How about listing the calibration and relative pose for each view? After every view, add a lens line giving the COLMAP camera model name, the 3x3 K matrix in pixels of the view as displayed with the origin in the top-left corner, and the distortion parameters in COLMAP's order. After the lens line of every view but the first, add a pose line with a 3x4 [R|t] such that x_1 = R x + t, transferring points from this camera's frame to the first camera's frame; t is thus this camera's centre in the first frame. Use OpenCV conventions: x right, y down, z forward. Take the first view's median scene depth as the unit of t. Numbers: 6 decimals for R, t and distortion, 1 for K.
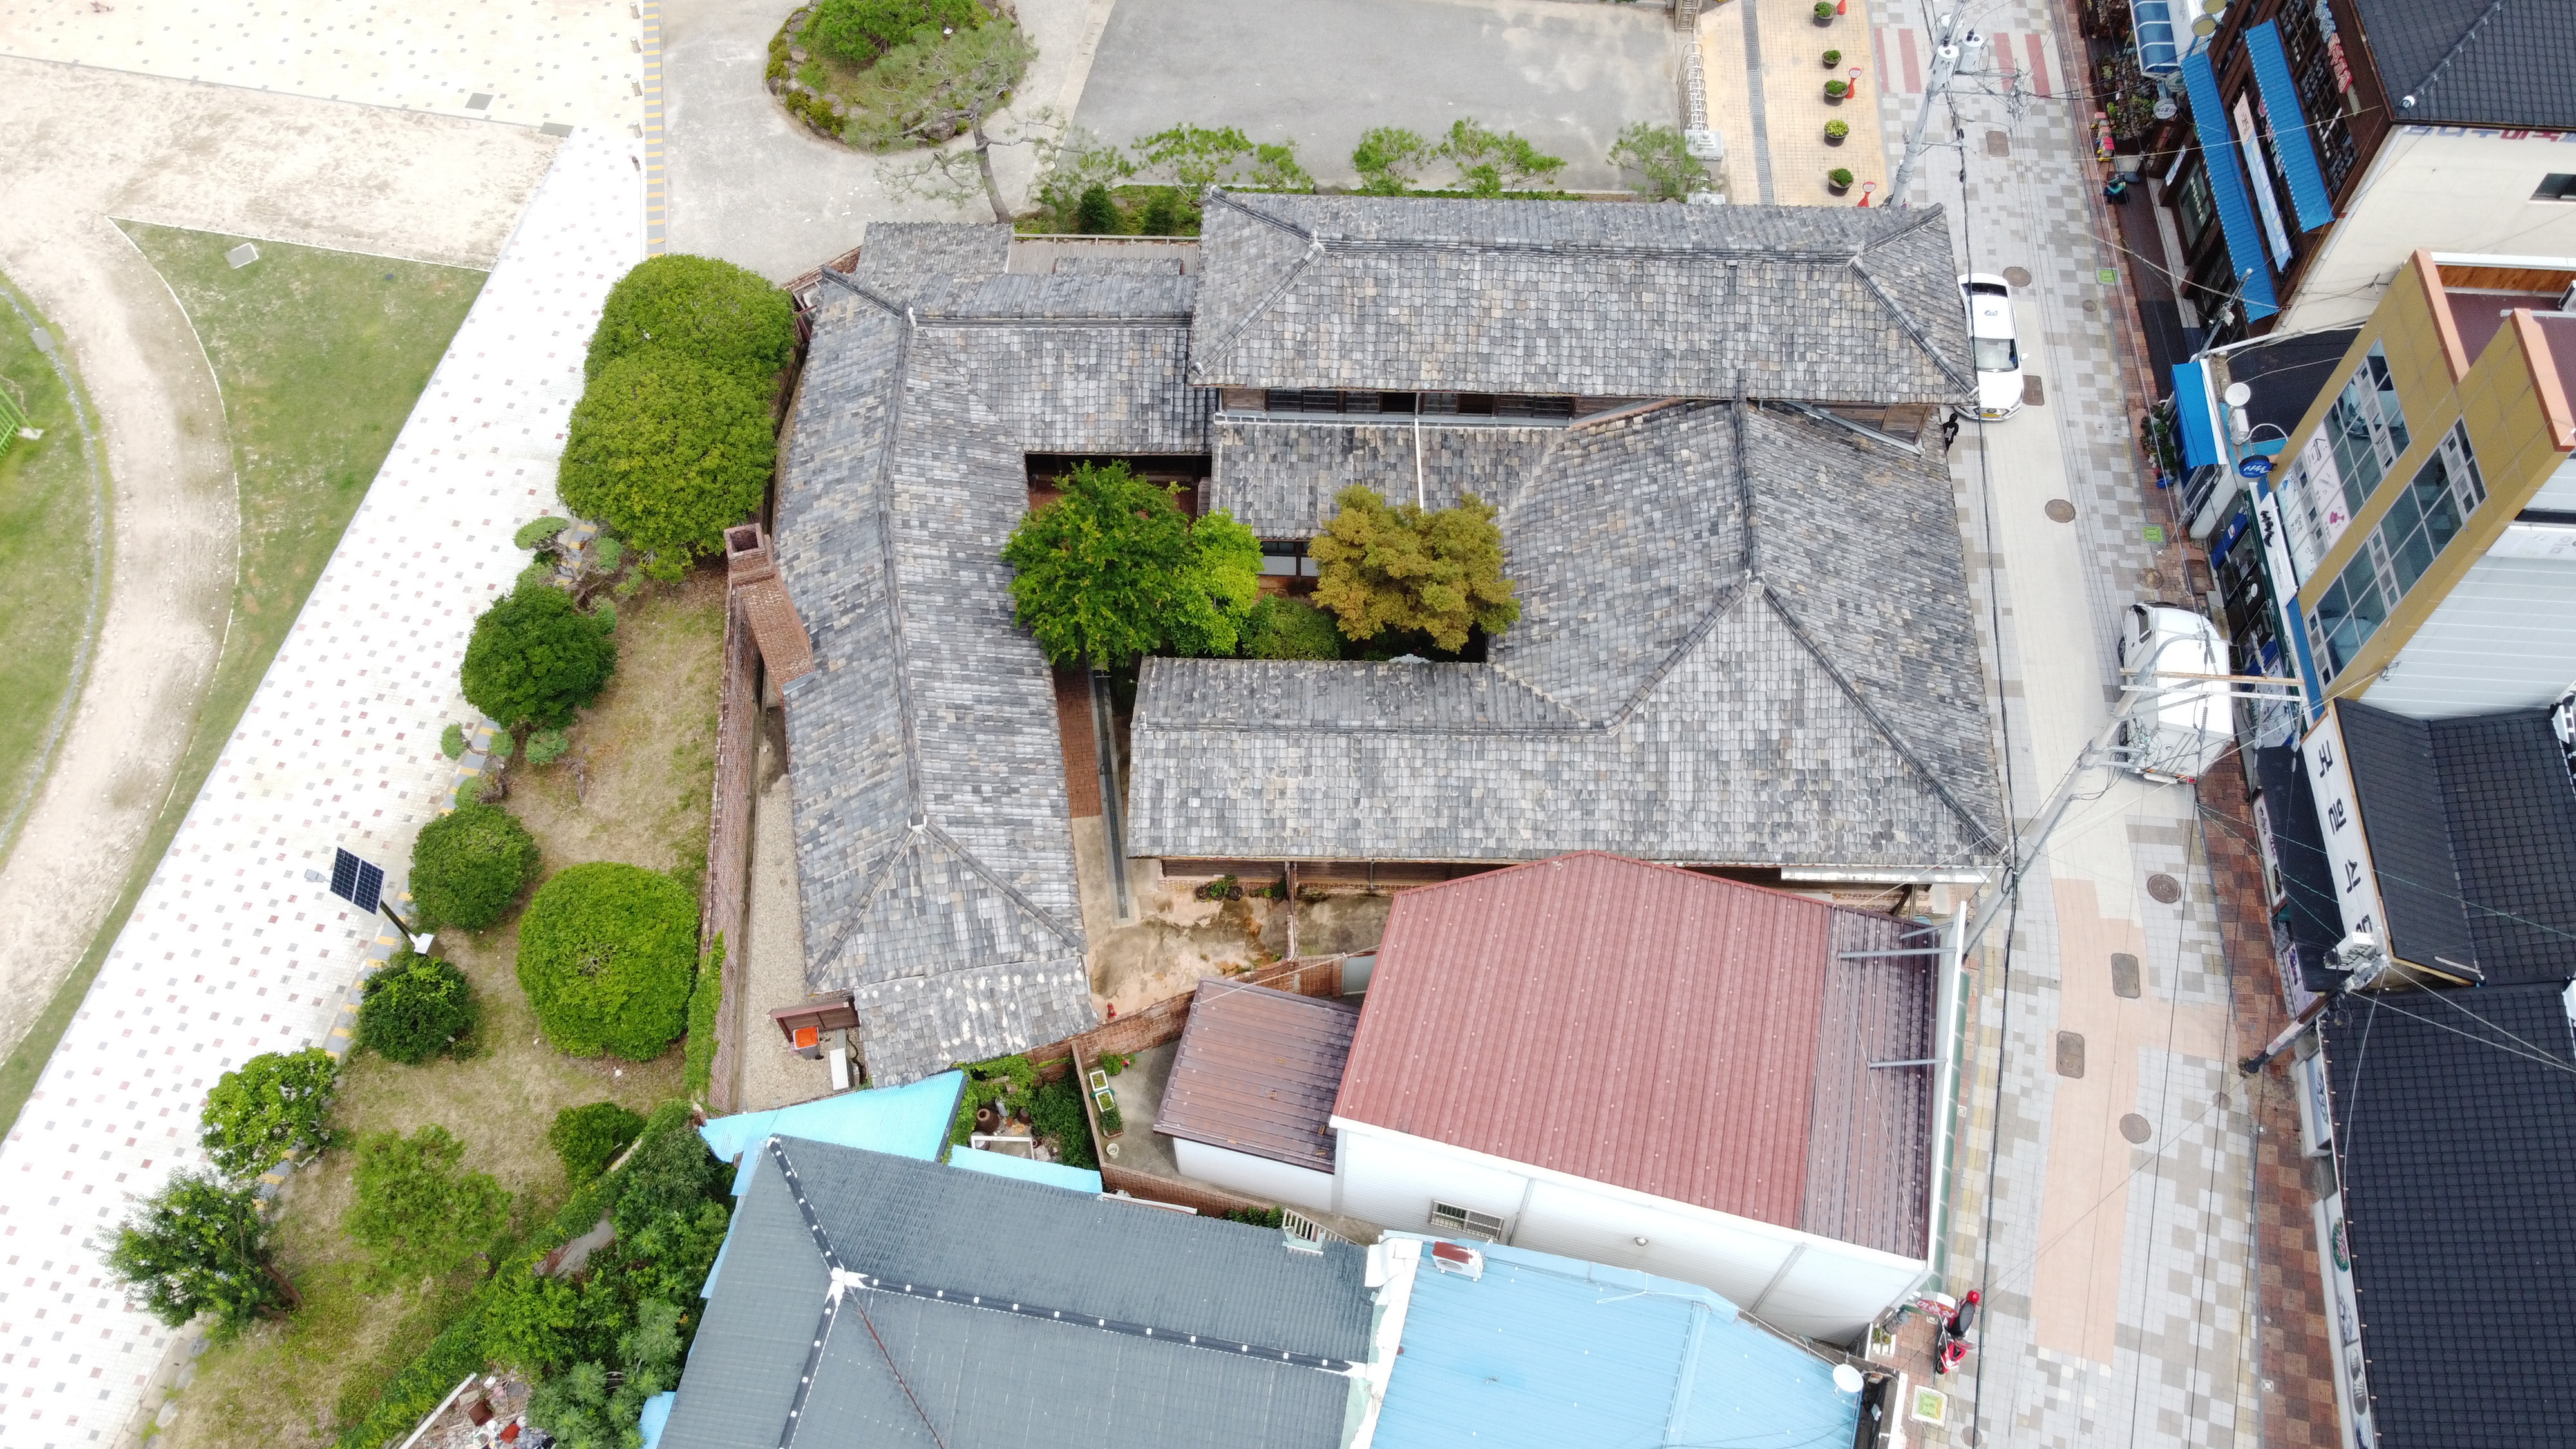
lens RADIAL K [[1946.9, 0, 1291.6], [0, 1946.9, 721.9], [0, 0, 1]] dist [-0.009079, 0.000410]
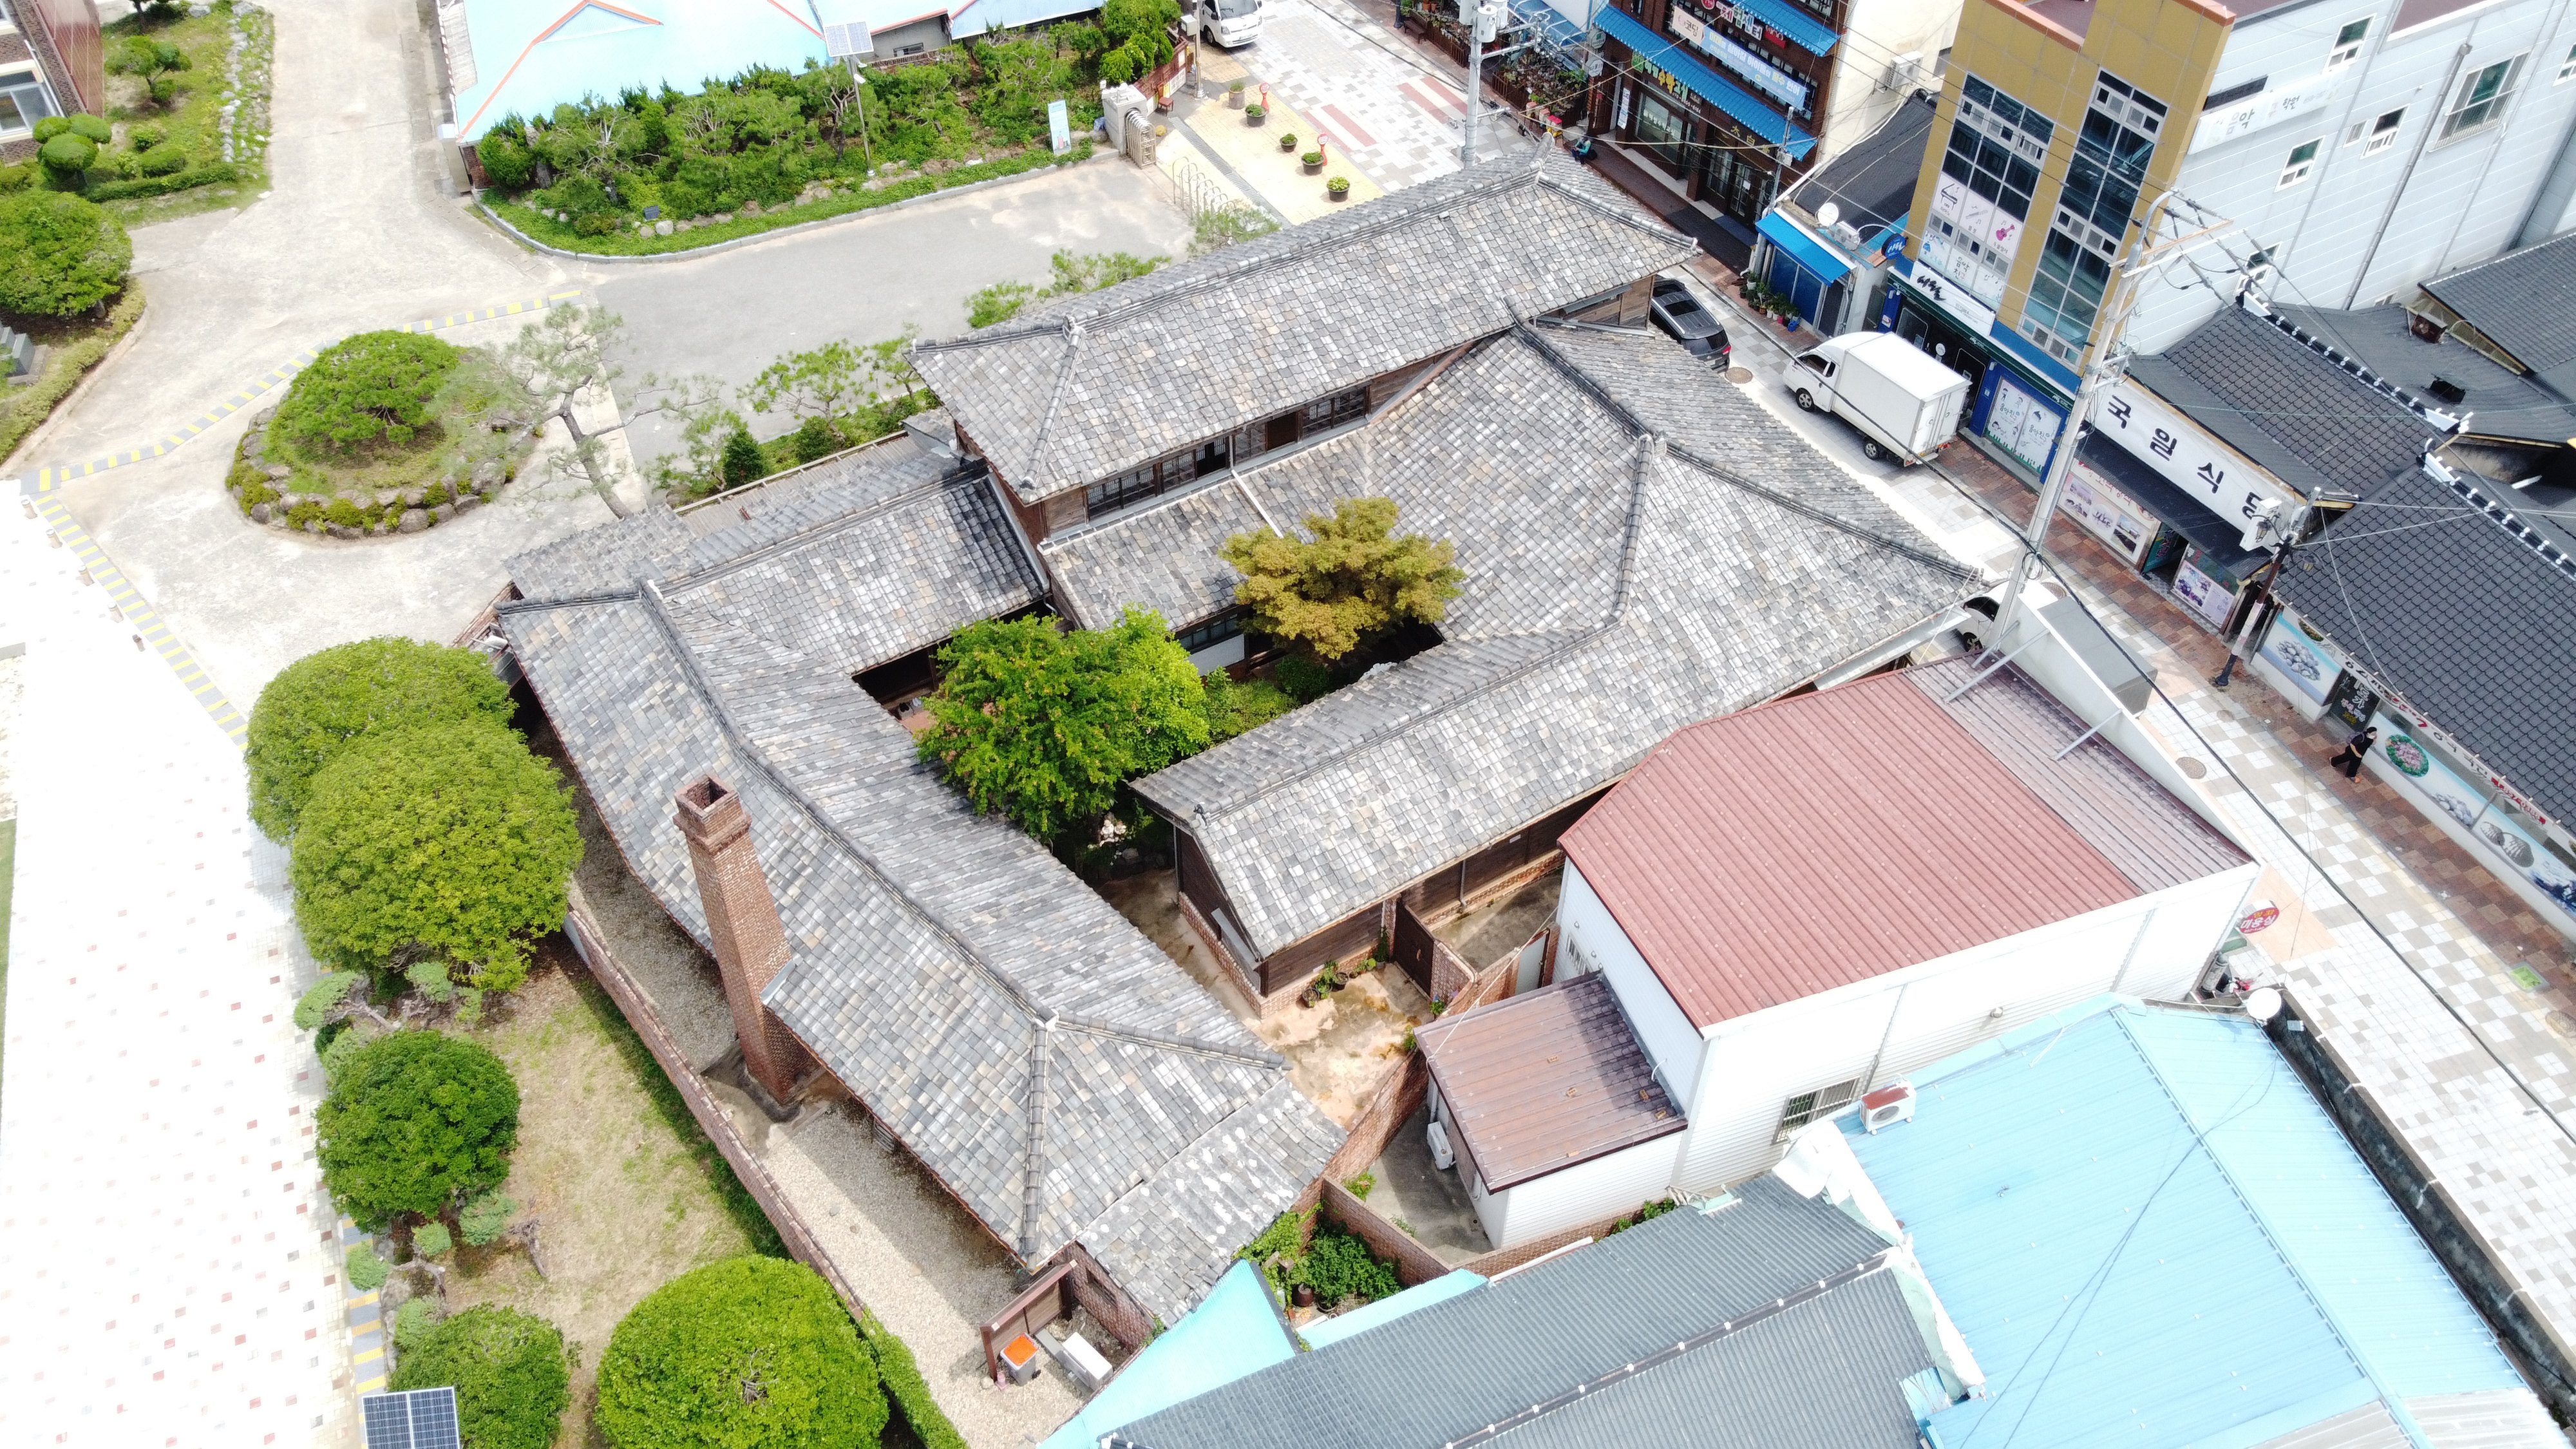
lens RADIAL K [[1946.9, 0, 1287.8], [0, 1946.9, 725.9], [0, 0, 1]] dist [-0.009079, 0.000410]
pose [[0.832522, -0.393521, 0.389934, -0.345390], [0.469528, 0.874774, -0.119637, 0.081584], [-0.294025, 0.282686, 0.913038, 0.172501]]
